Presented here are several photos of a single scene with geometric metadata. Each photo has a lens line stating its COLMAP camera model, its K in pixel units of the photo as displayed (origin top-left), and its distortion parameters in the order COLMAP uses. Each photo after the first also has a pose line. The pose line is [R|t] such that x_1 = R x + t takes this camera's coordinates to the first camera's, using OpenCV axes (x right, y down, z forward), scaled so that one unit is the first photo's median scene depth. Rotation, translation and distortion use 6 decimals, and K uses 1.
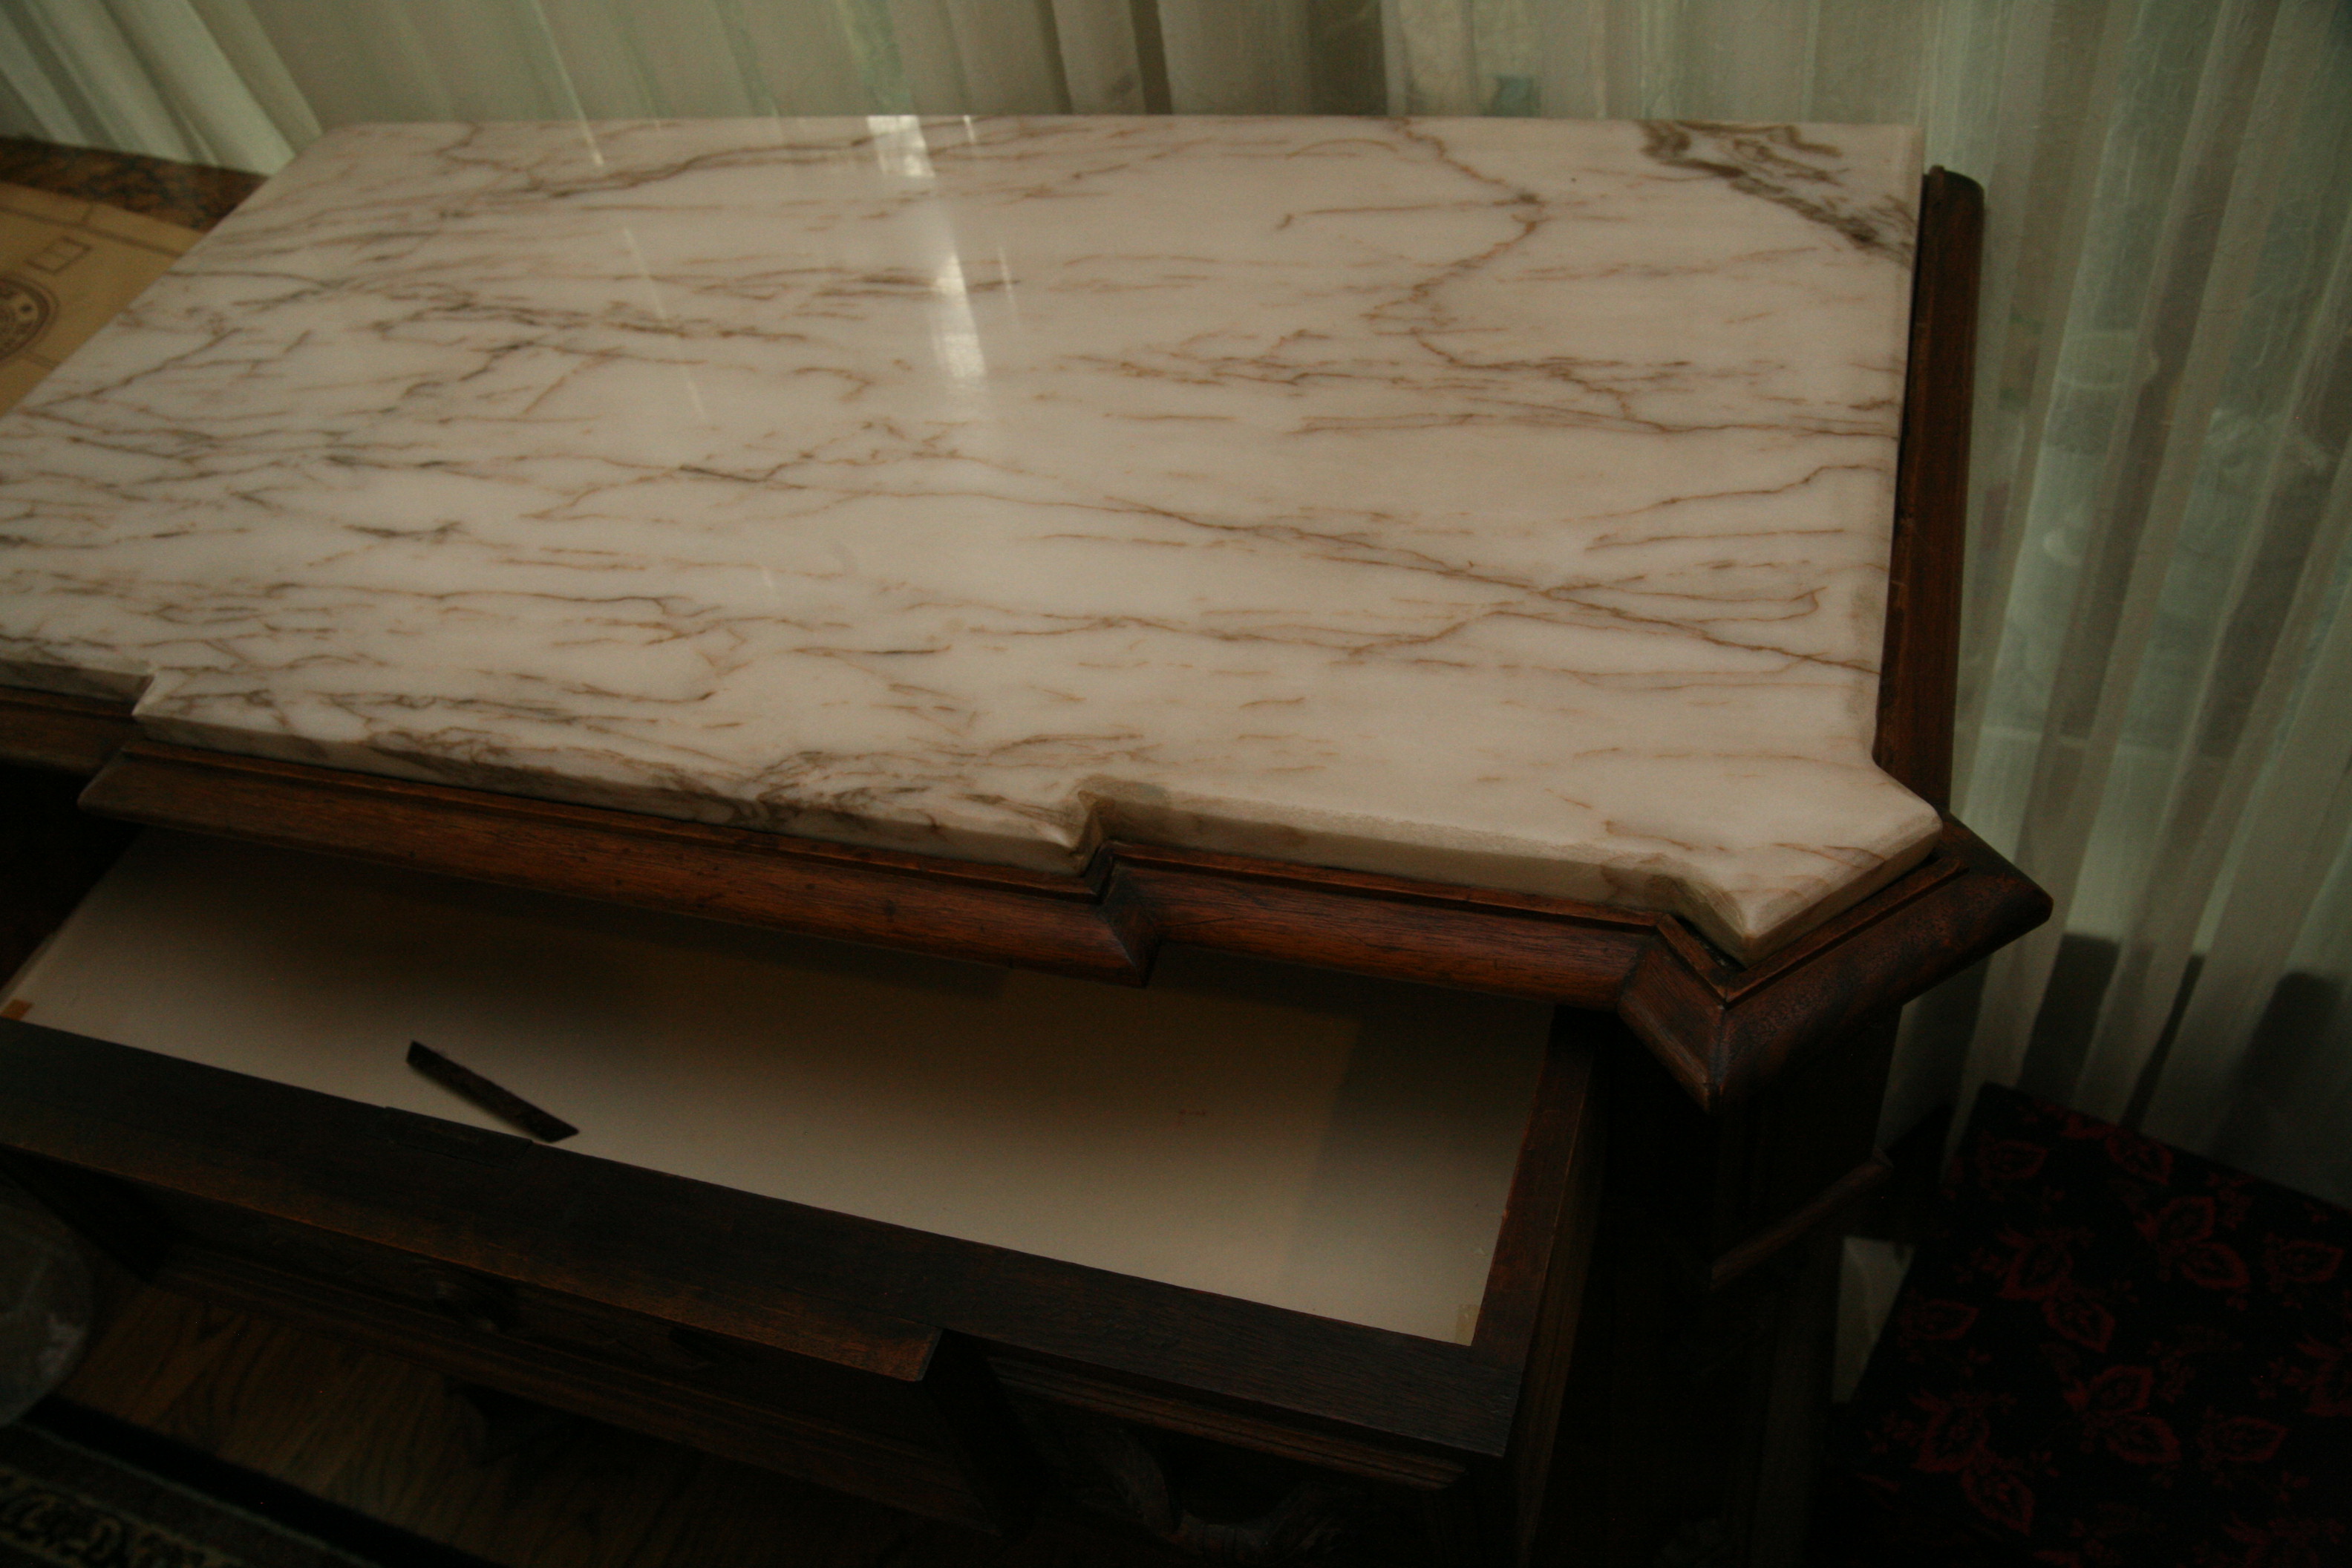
lens RADIAL K [[1923.7, 0, 1225.0], [0, 1923.7, 857.5], [0, 0, 1]] dist [-0.080894, -0.000803]
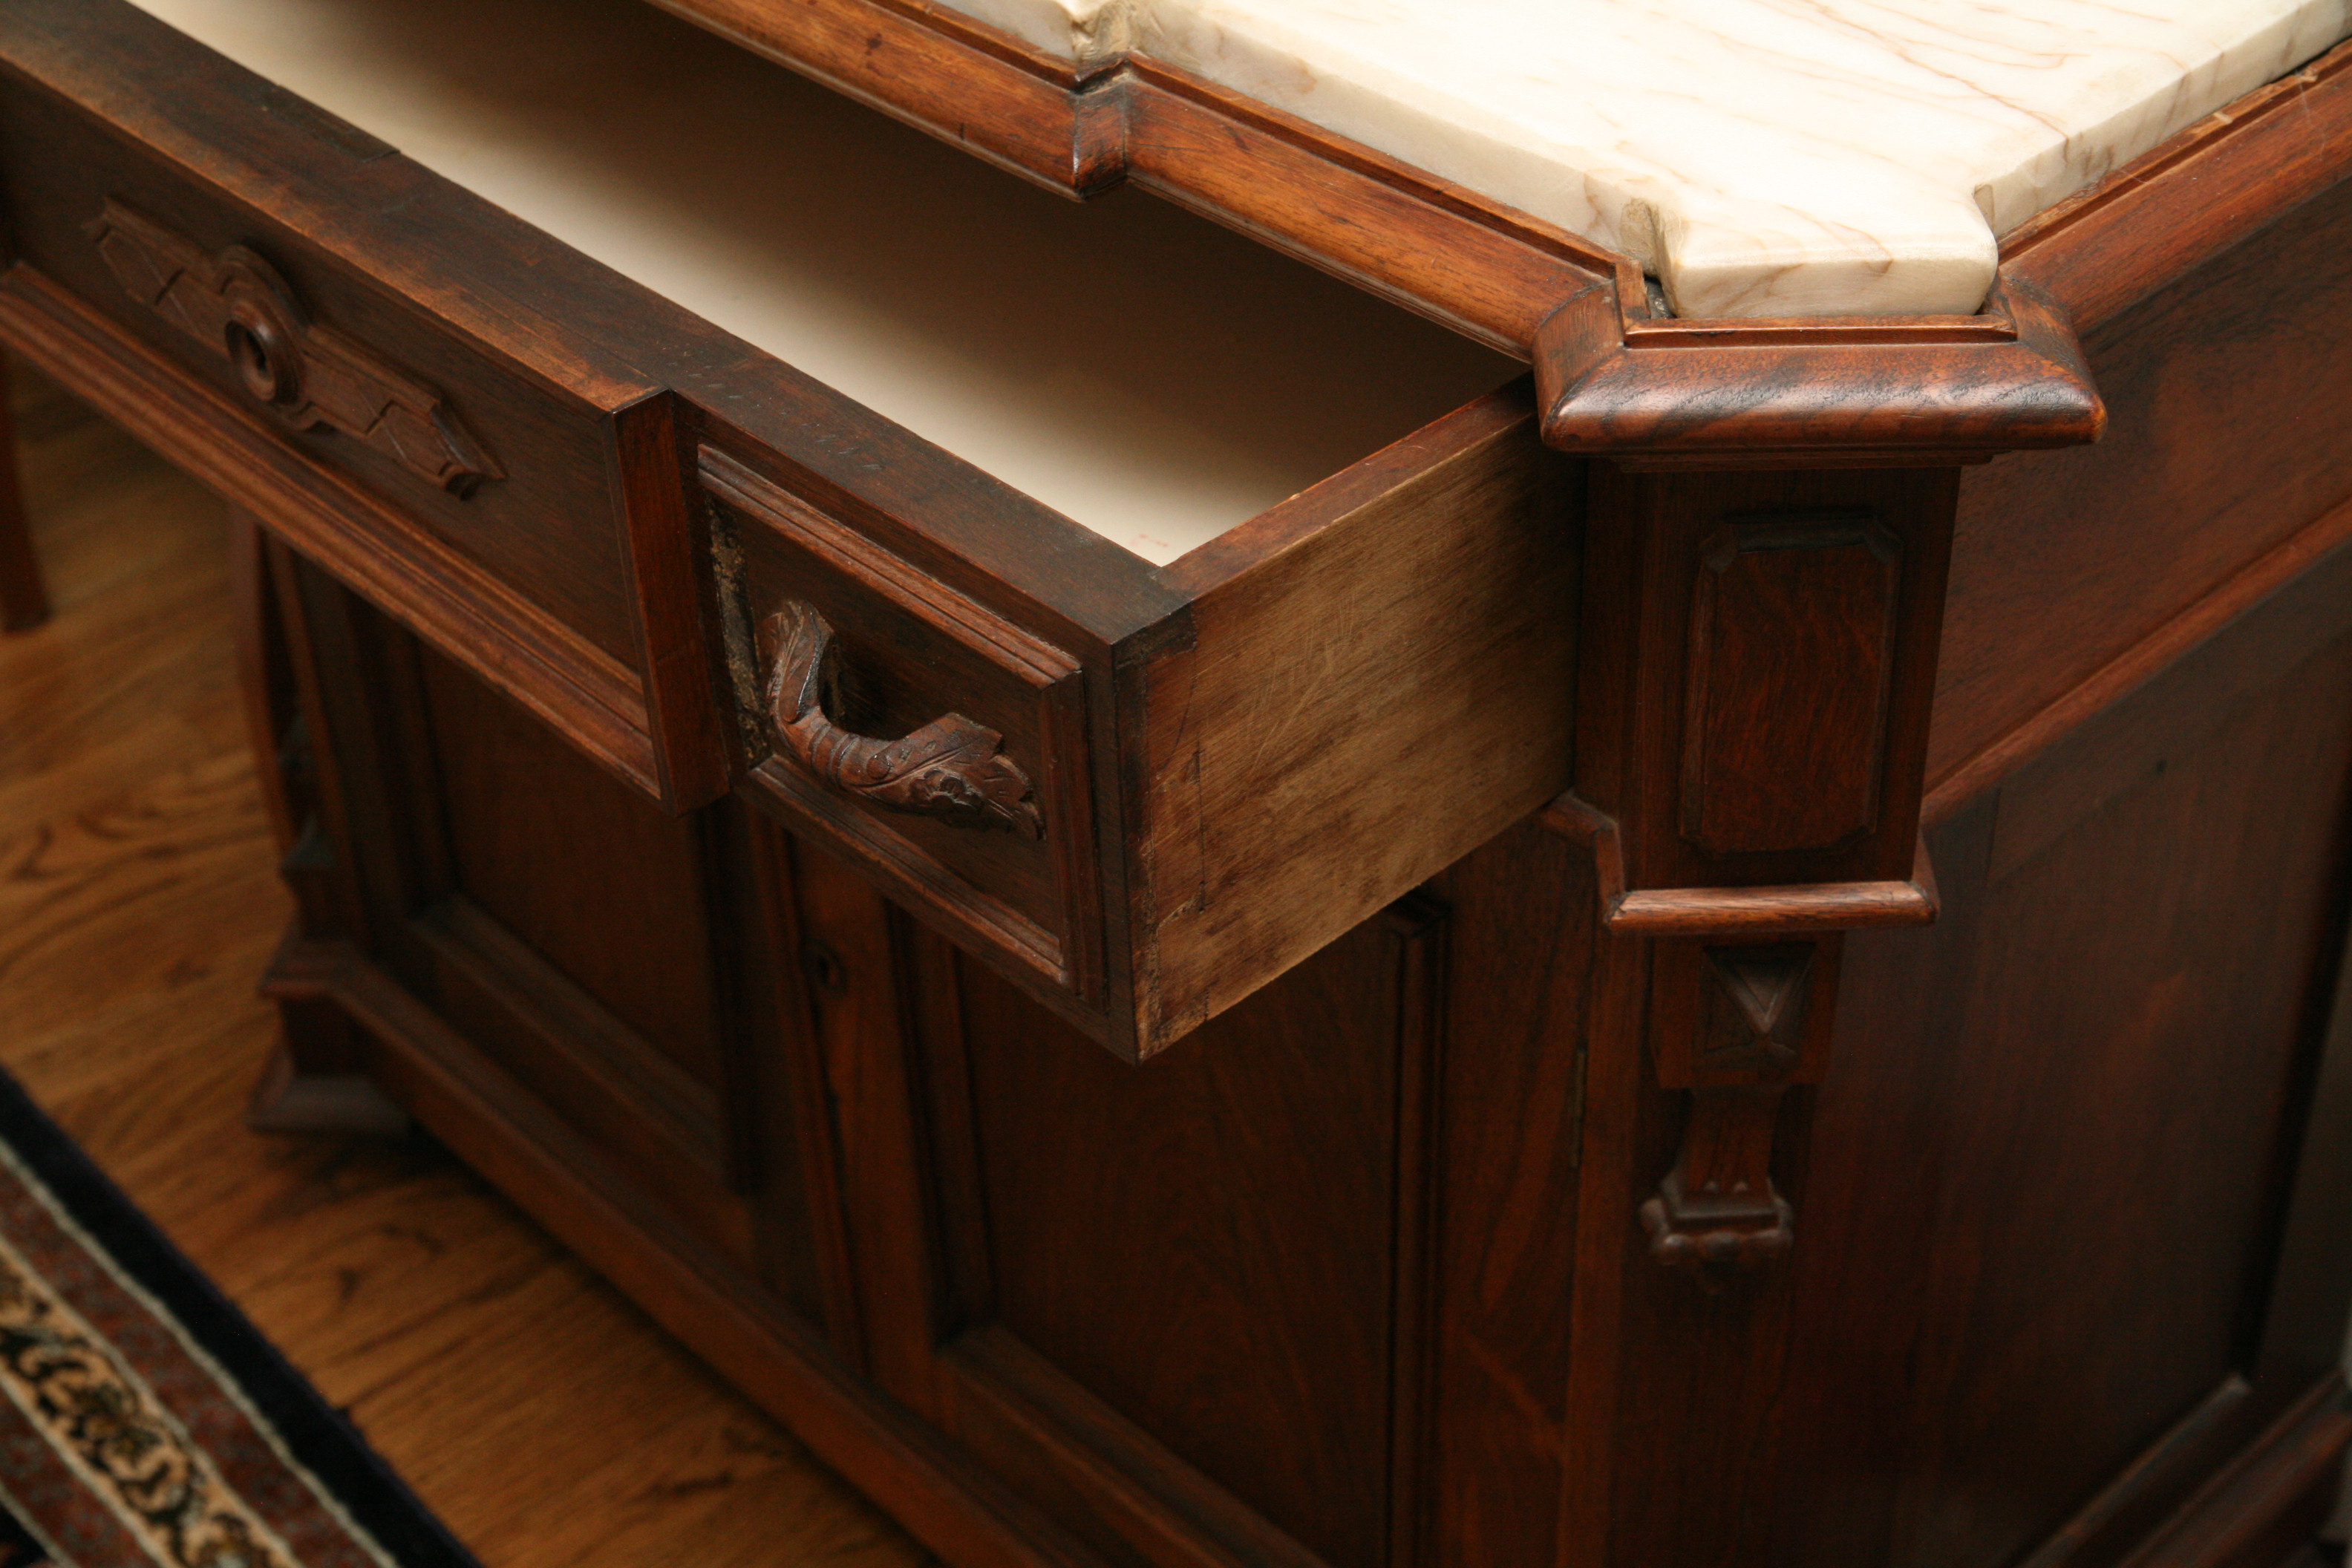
lens RADIAL K [[3513.9, 0, 1176.0], [0, 3513.9, 784.0], [0, 0, 1]] dist [0.078785, 0.040306]
pose [[0.869808, 0.387869, -0.304945, 0.533367], [-0.428660, 0.900109, -0.077808, 0.379854], [0.244305, 0.198396, 0.949186, -0.370787]]
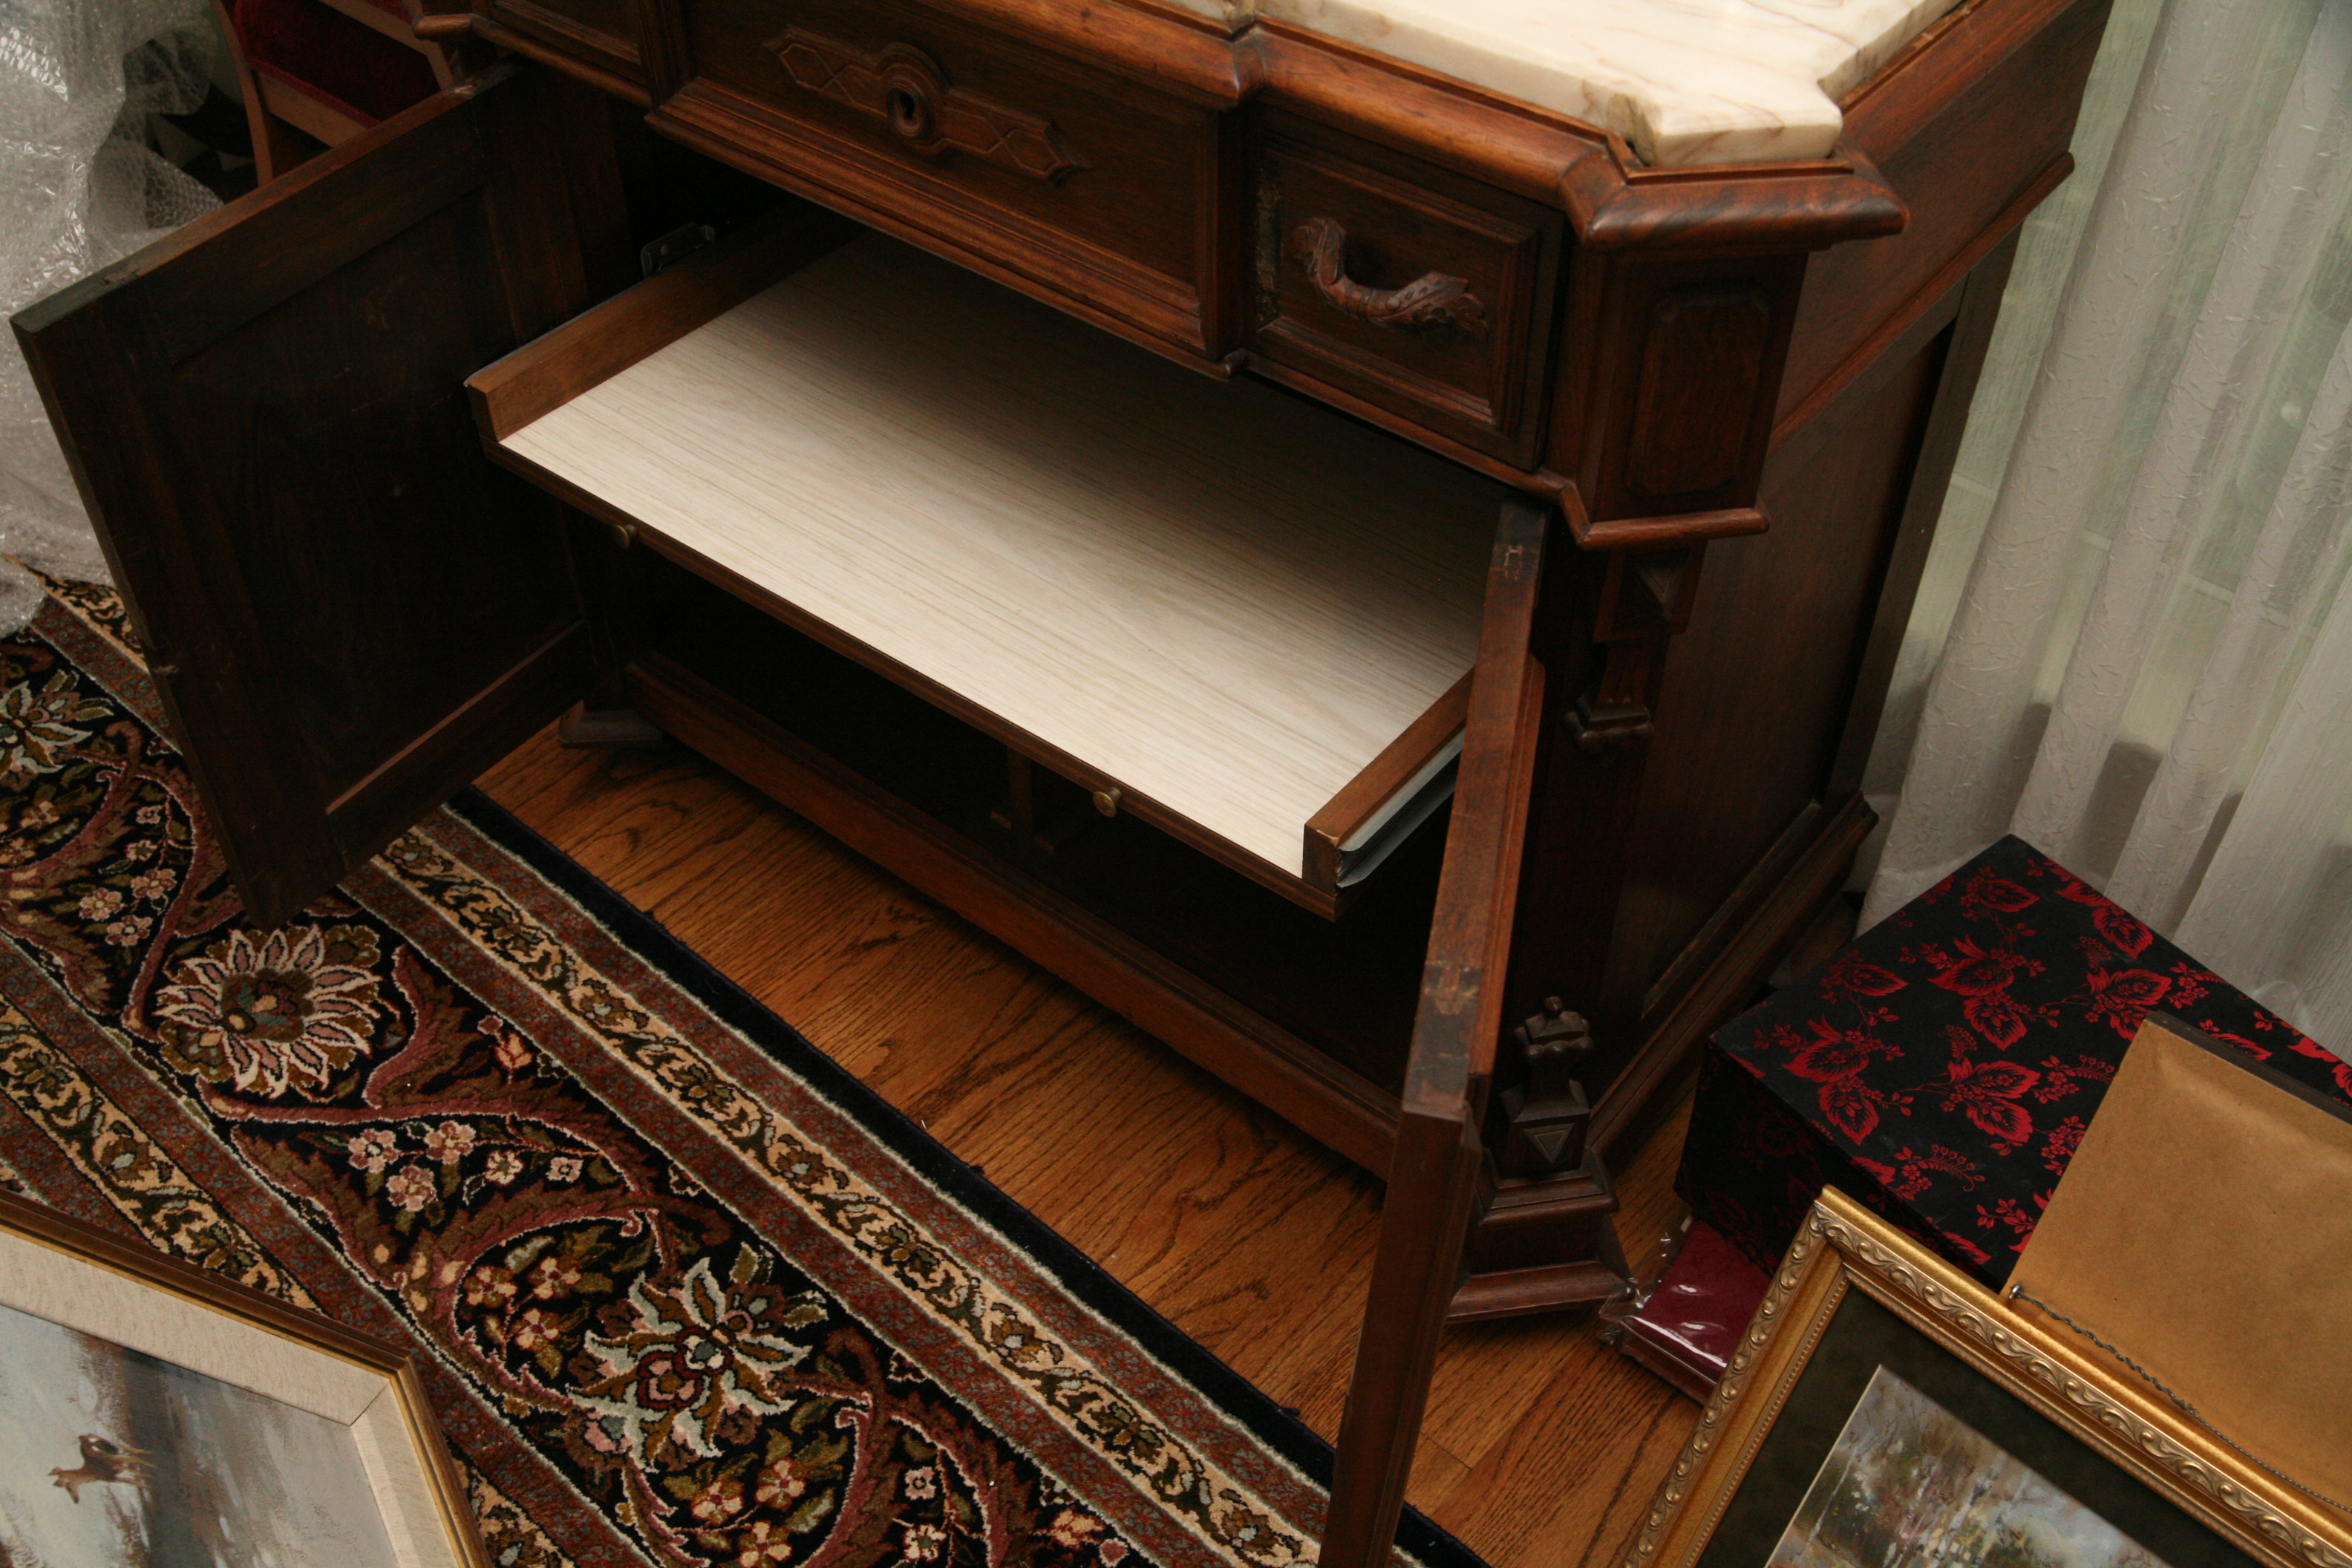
lens RADIAL K [[2208.9, 0, 1176.0], [0, 2208.9, 784.0], [0, 0, 1]] dist [-0.017277, -0.001022]
pose [[0.920435, 0.358285, -0.156307, 0.309894], [-0.364037, 0.931342, -0.008873, 0.509586], [0.142396, 0.065069, 0.987669, -0.462071]]
